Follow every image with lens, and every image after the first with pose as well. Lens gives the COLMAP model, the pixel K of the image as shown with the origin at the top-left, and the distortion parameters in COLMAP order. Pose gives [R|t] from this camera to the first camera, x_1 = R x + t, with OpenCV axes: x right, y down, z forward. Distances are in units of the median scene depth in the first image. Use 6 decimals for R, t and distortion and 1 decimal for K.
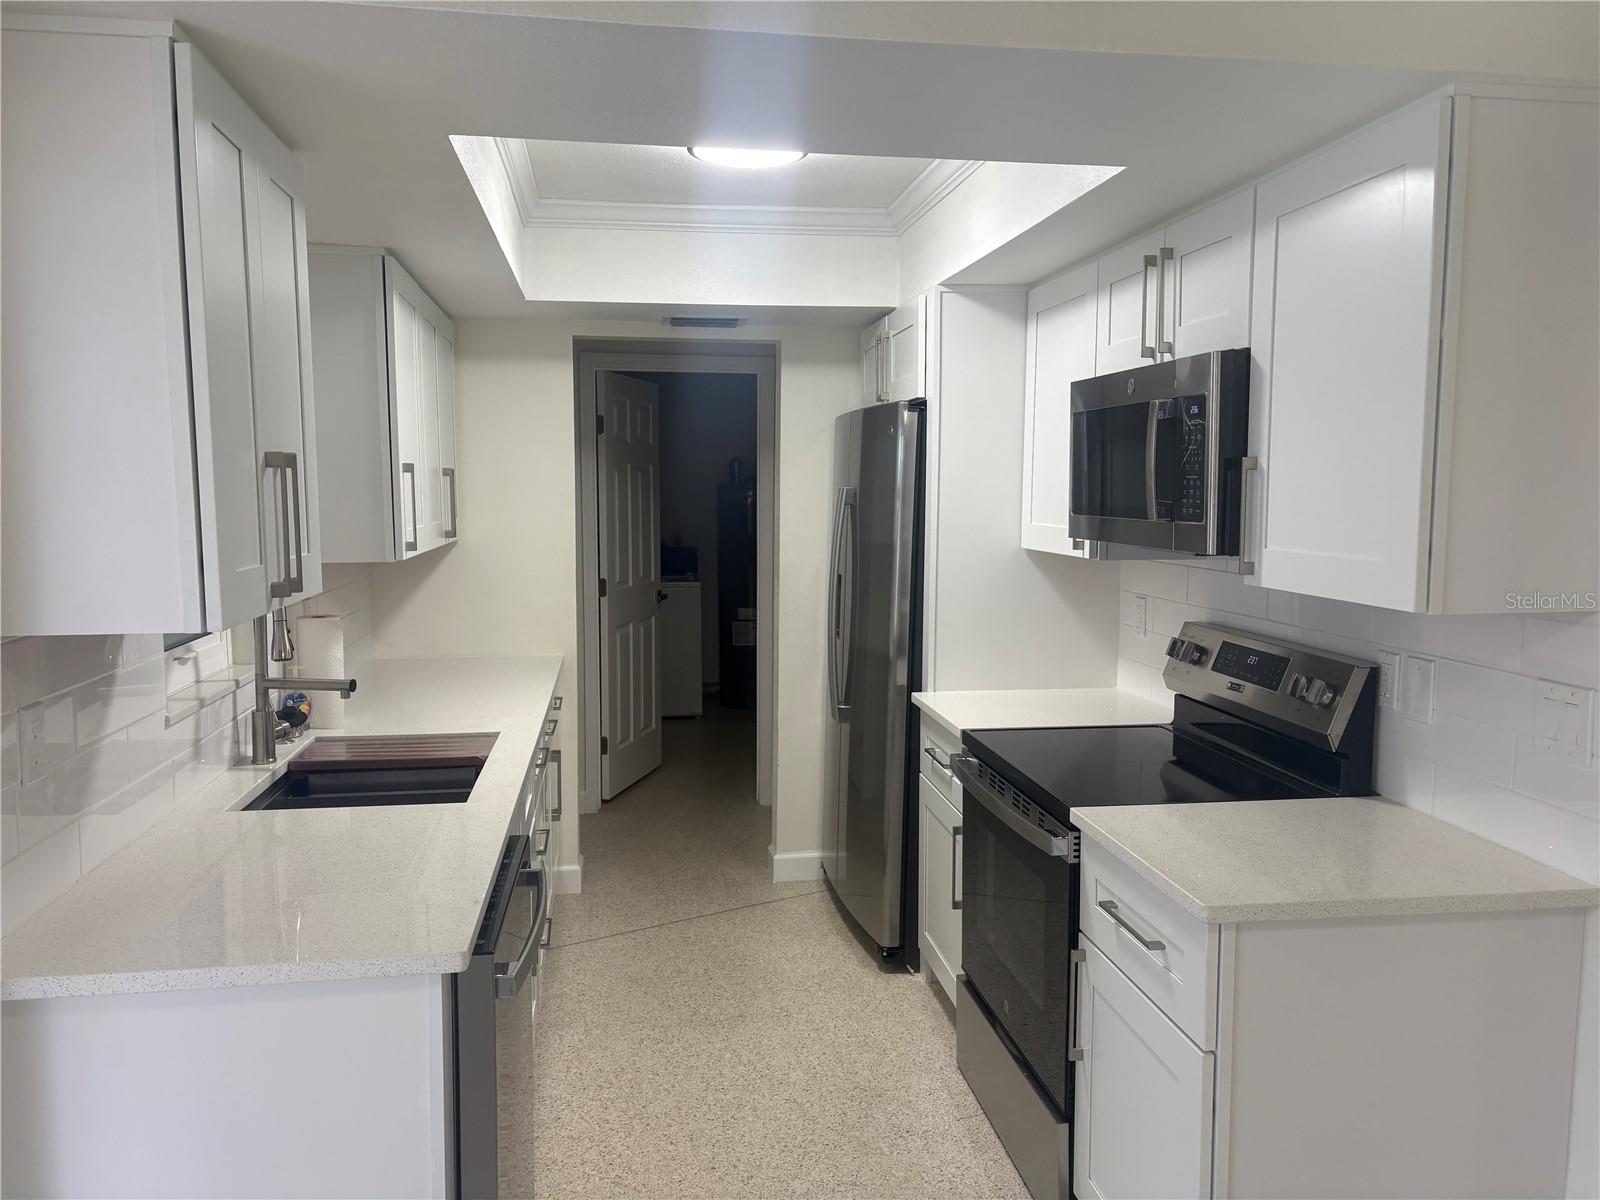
lens RADIAL K [[1201.7, 0, 800.0], [0, 1201.7, 600.0], [0, 0, 1]] dist [-0.005601, -0.005653]
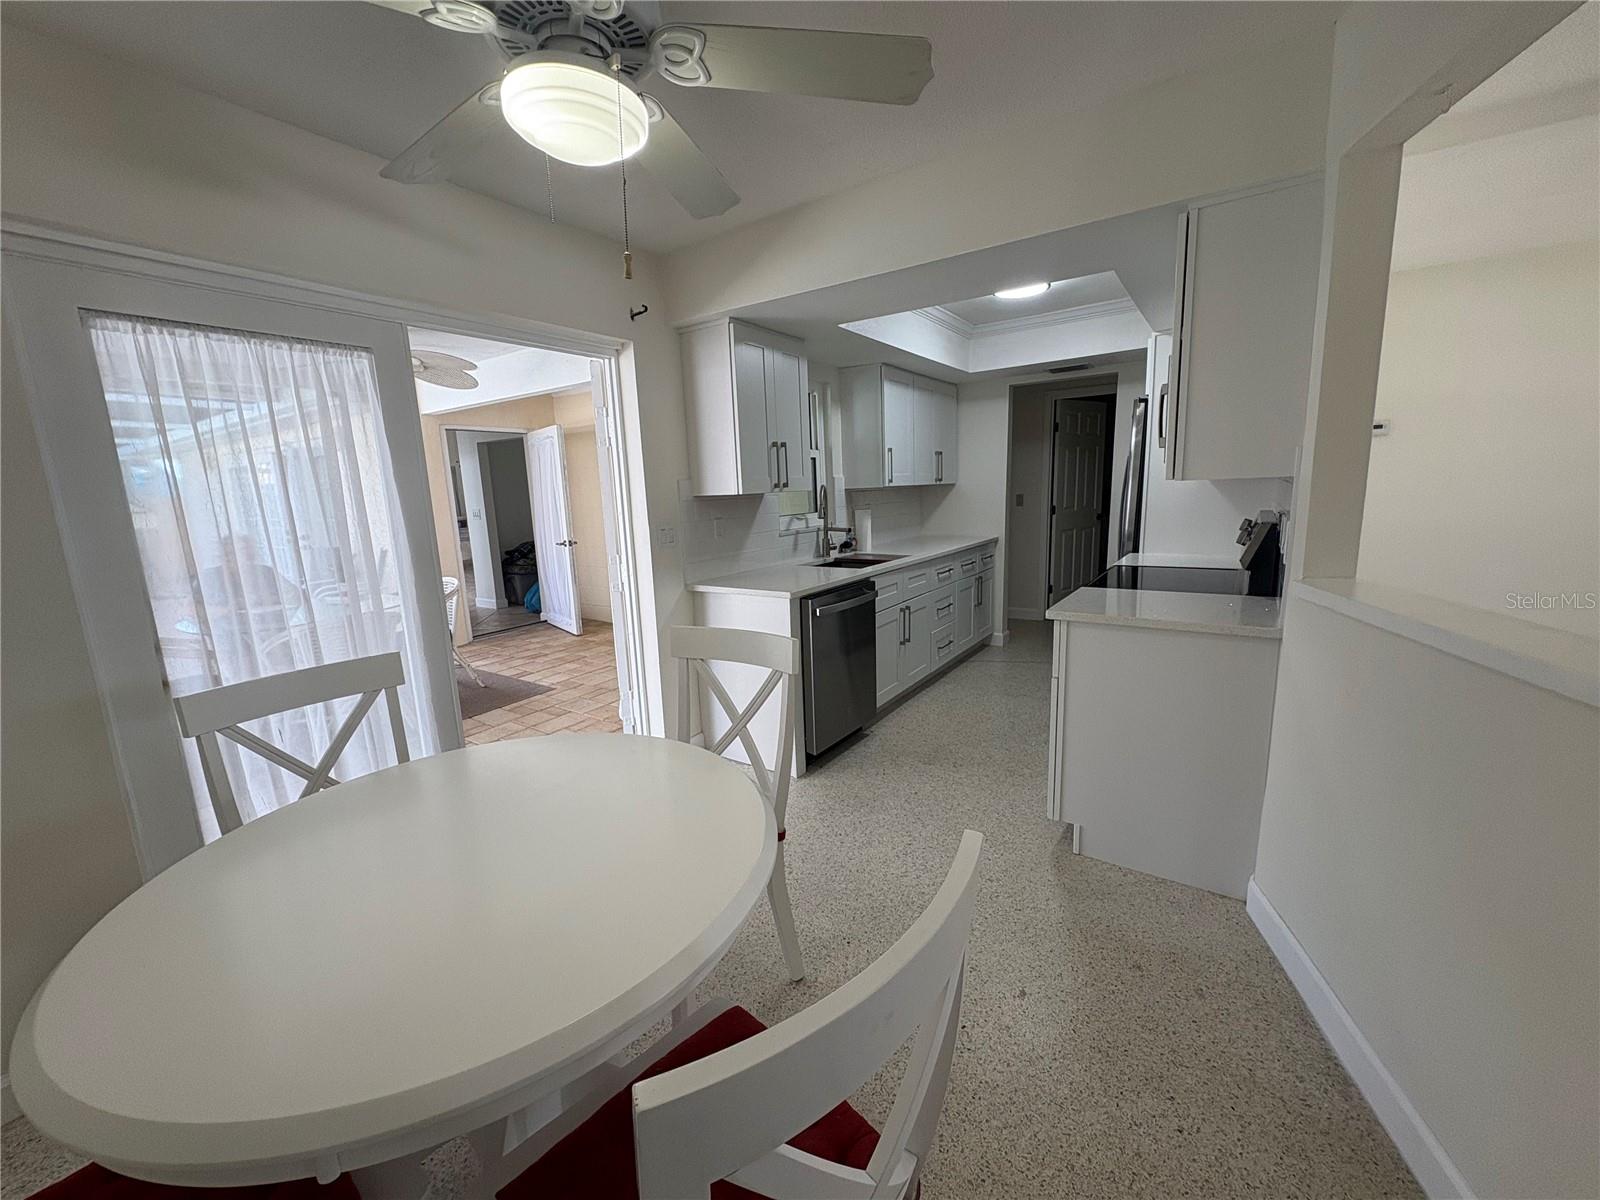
lens RADIAL K [[638.3, 0, 800.0], [0, 638.3, 600.0], [0, 0, 1]] dist [-0.000287, 0.000214]
pose [[0.725433, 0.092730, -0.682017, 0.488245], [-0.028343, 0.994067, 0.105010, 0.069637], [0.687709, -0.056847, 0.723758, -0.130355]]
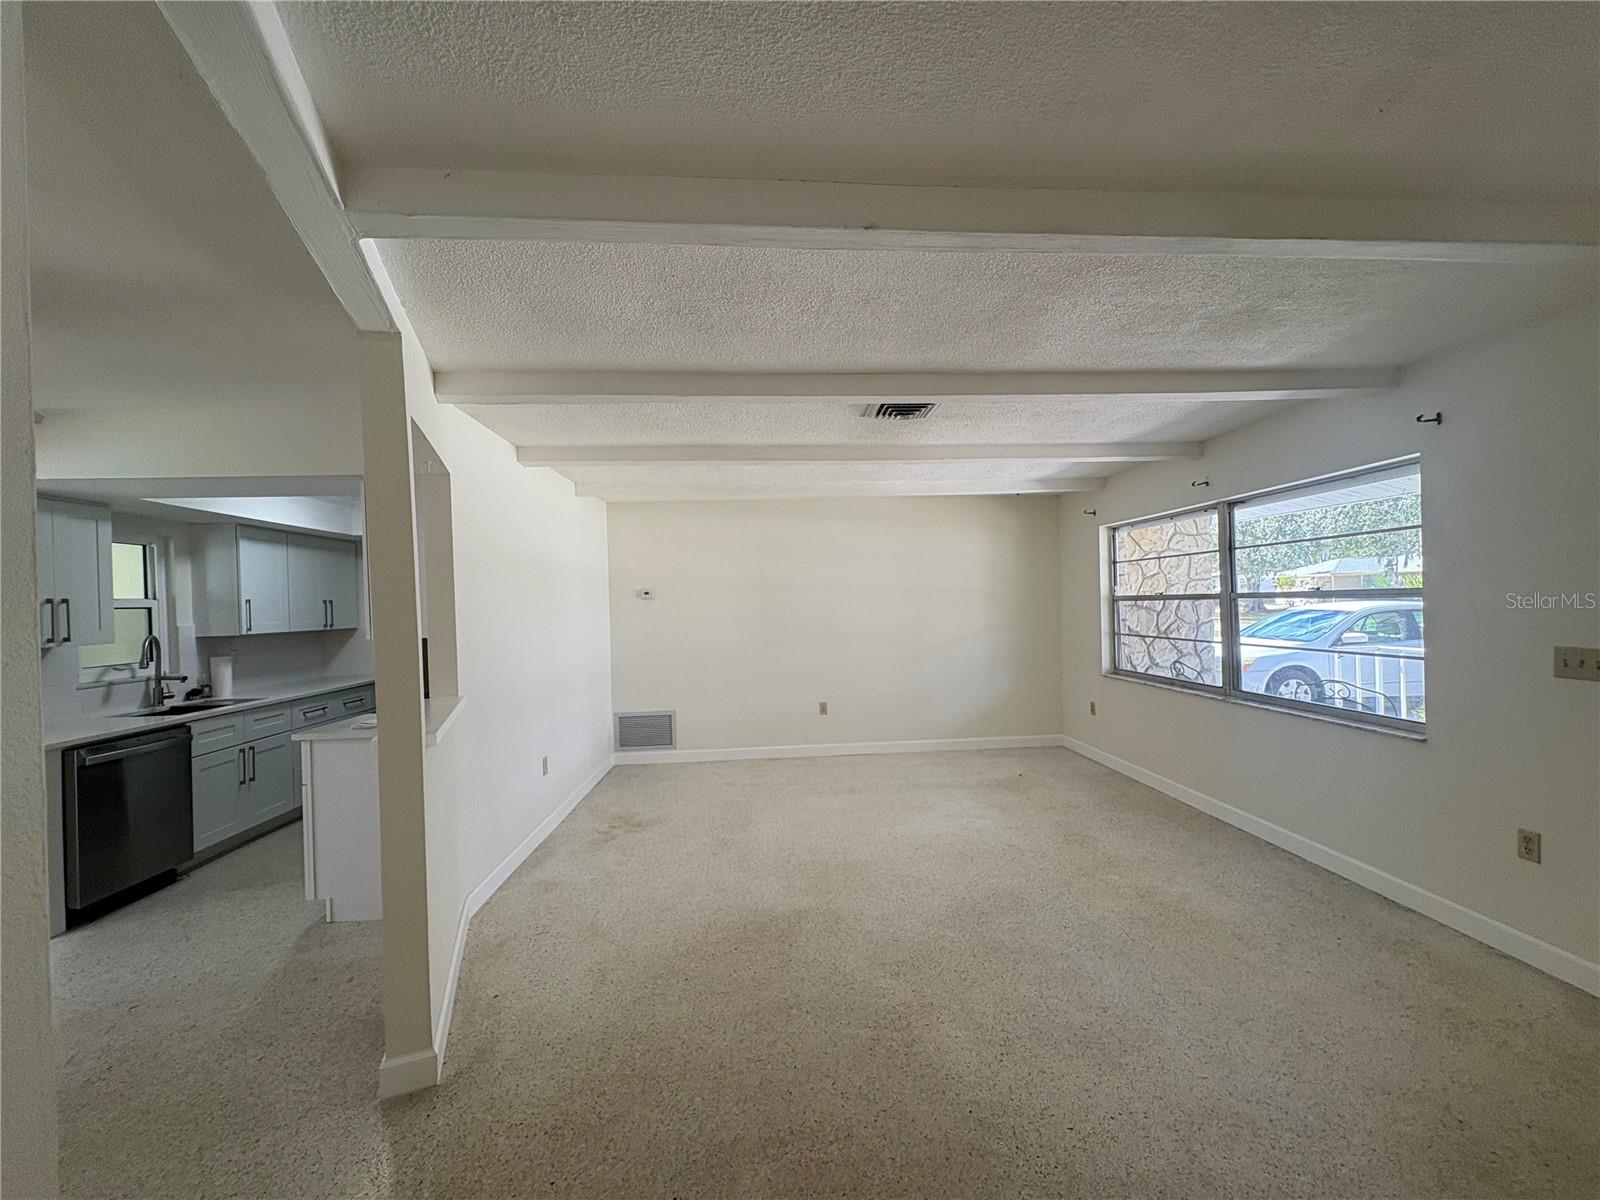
lens RADIAL K [[638.3, 0, 800.0], [0, 638.3, 600.0], [0, 0, 1]] dist [-0.000287, 0.000214]
pose [[0.995090, -0.029790, -0.094382, 1.069012], [0.020352, 0.994837, -0.099423, 0.058080], [0.096857, 0.097014, 0.990559, -0.326887]]
